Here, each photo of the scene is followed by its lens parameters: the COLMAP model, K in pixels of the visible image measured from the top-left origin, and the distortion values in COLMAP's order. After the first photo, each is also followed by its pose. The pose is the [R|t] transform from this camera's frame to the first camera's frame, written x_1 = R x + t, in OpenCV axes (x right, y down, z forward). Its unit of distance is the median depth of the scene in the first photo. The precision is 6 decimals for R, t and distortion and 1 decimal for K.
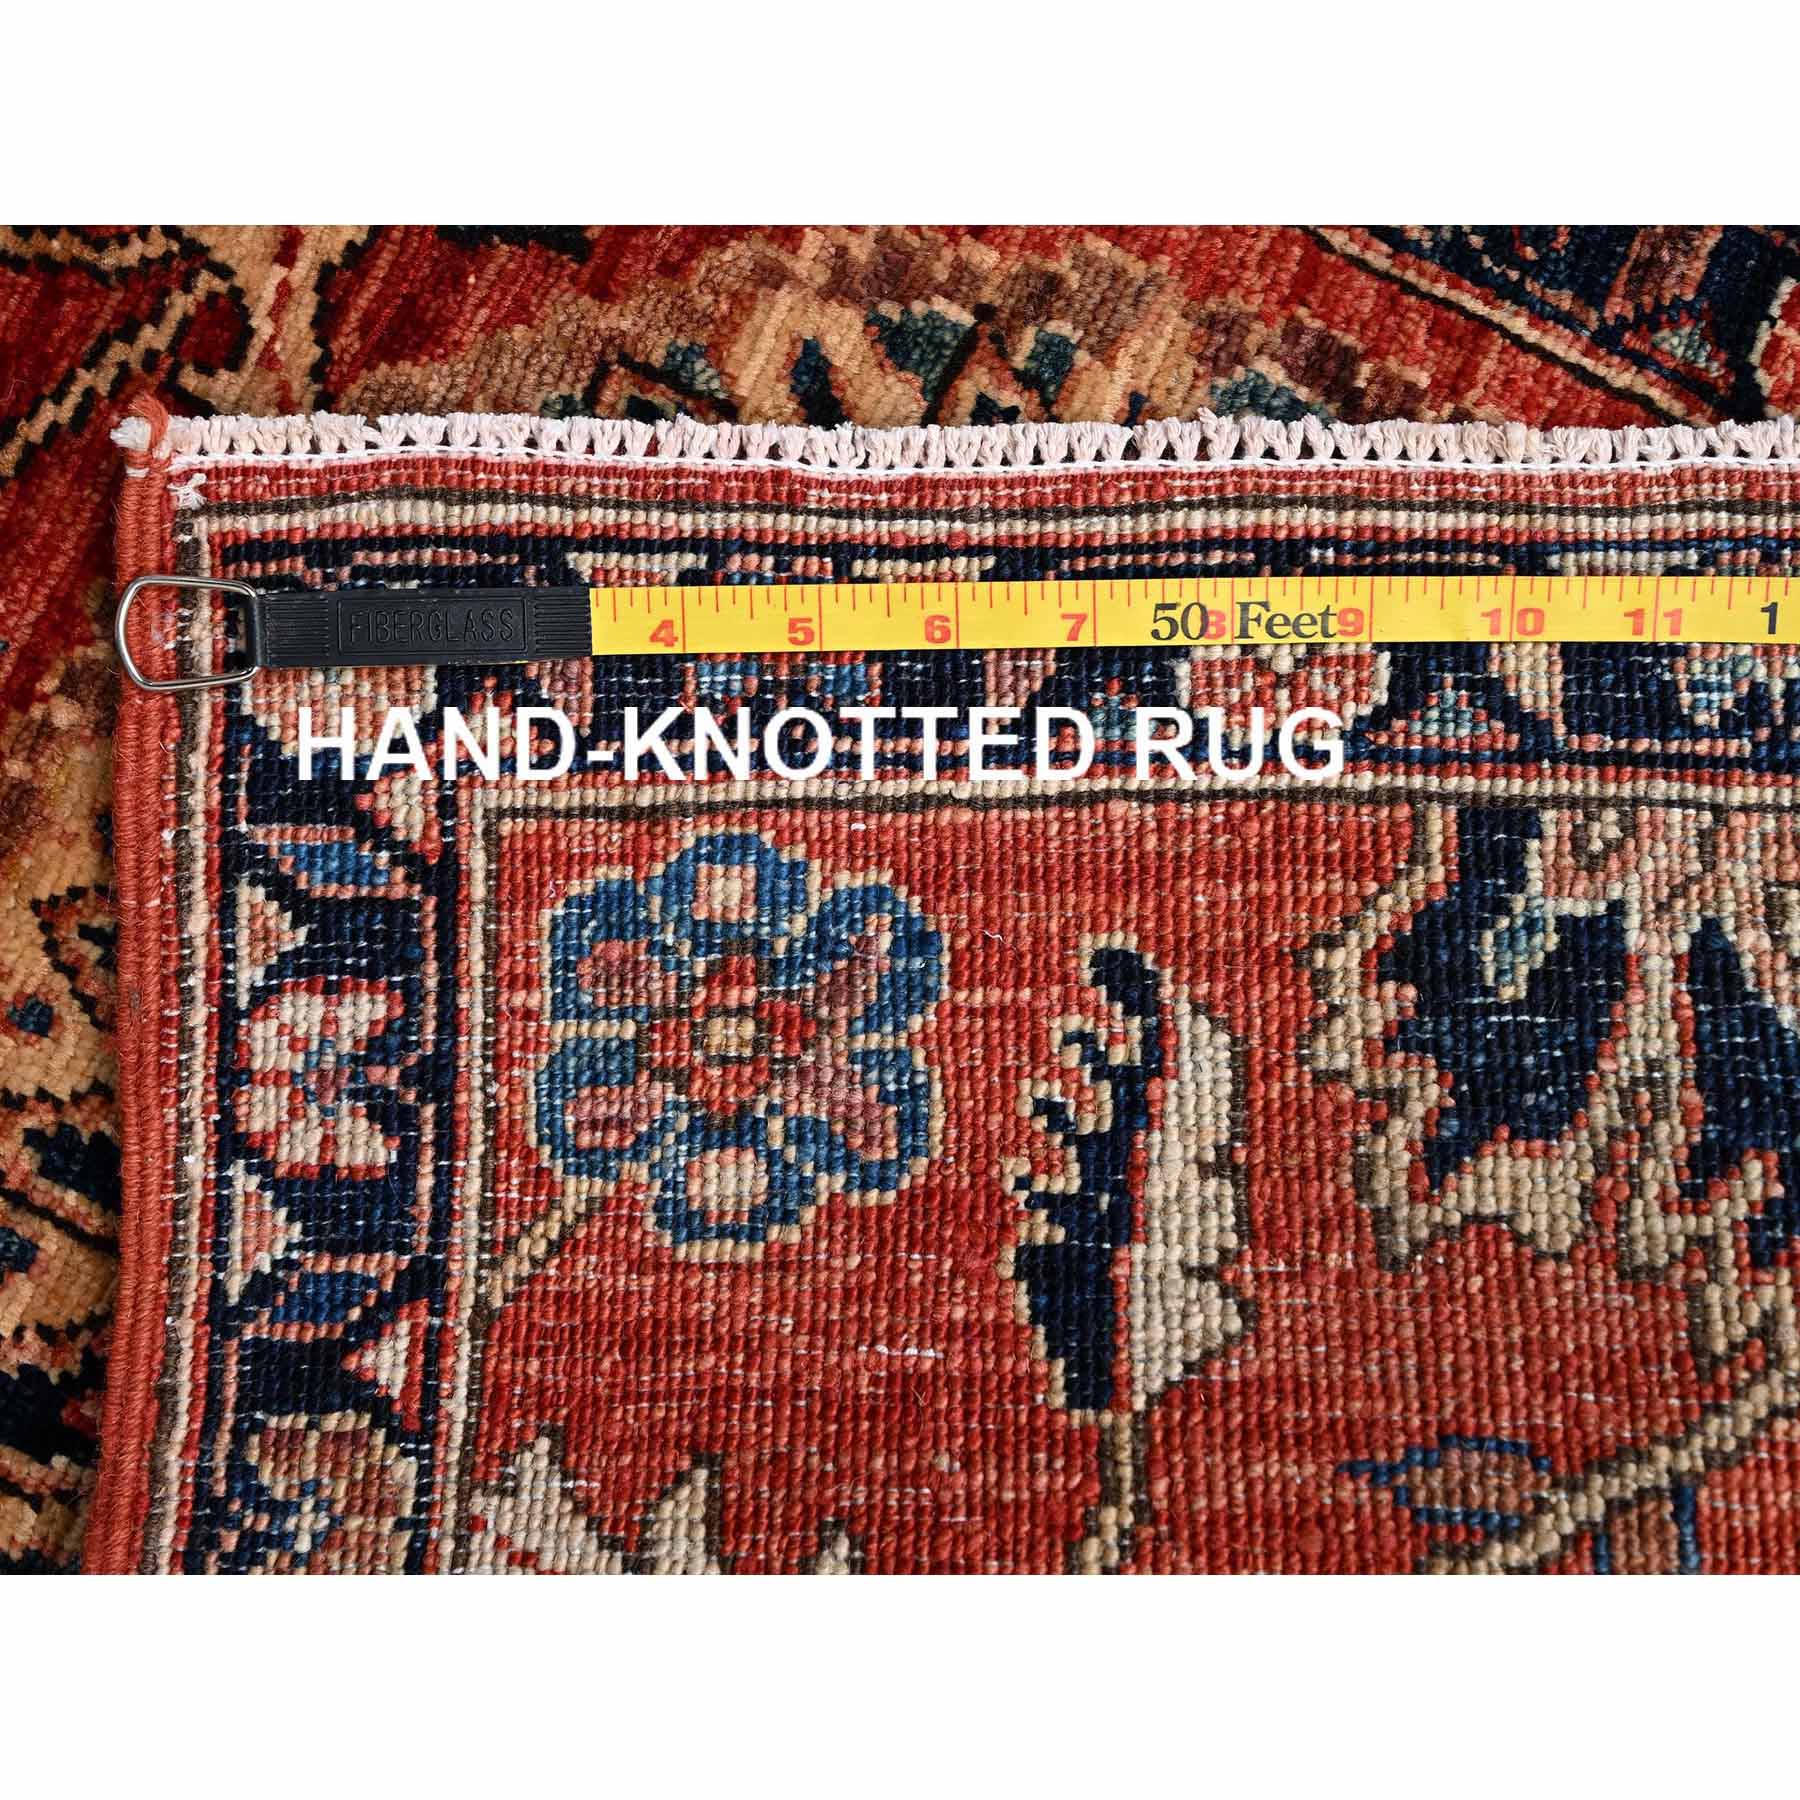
lens RADIAL K [[2416.9, 0, 900.0], [0, 2416.9, 900.0], [0, 0, 1]] dist [-0.019872, -0.104395]
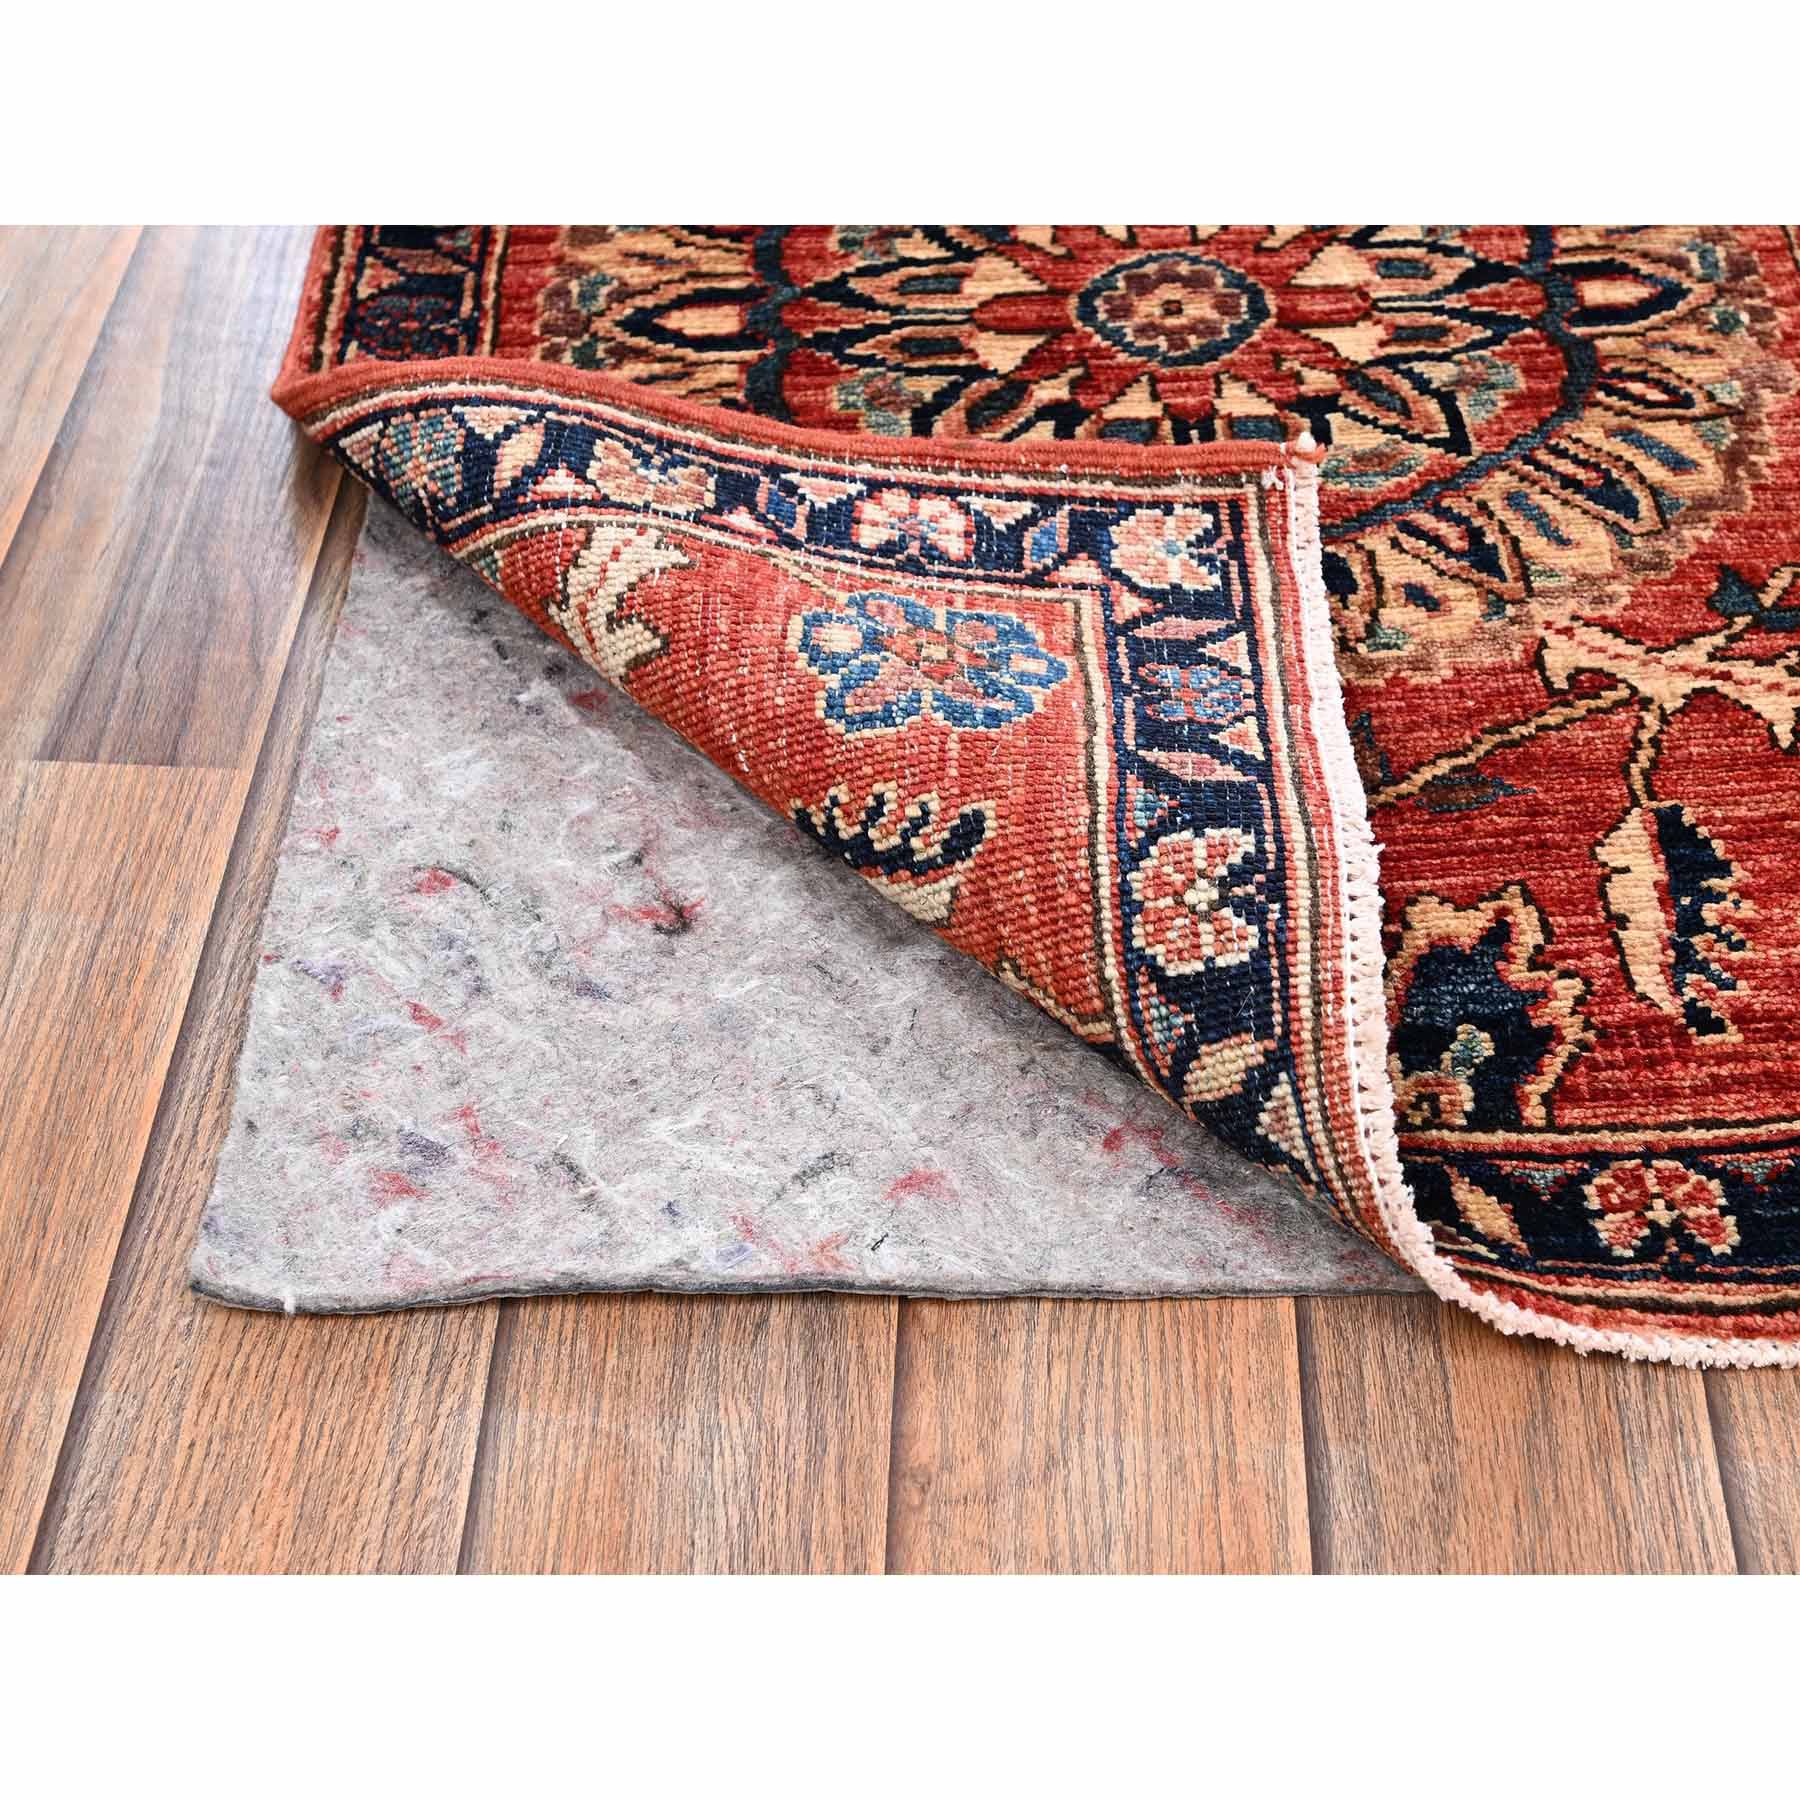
lens RADIAL K [[2416.9, 0, 900.0], [0, 2416.9, 900.0], [0, 0, 1]] dist [-0.019872, -0.104395]
pose [[-0.033629, 0.721660, -0.691431, 1.093963], [-0.996117, 0.032122, 0.081974, -0.044384], [0.081368, 0.691502, 0.717777, -0.007391]]
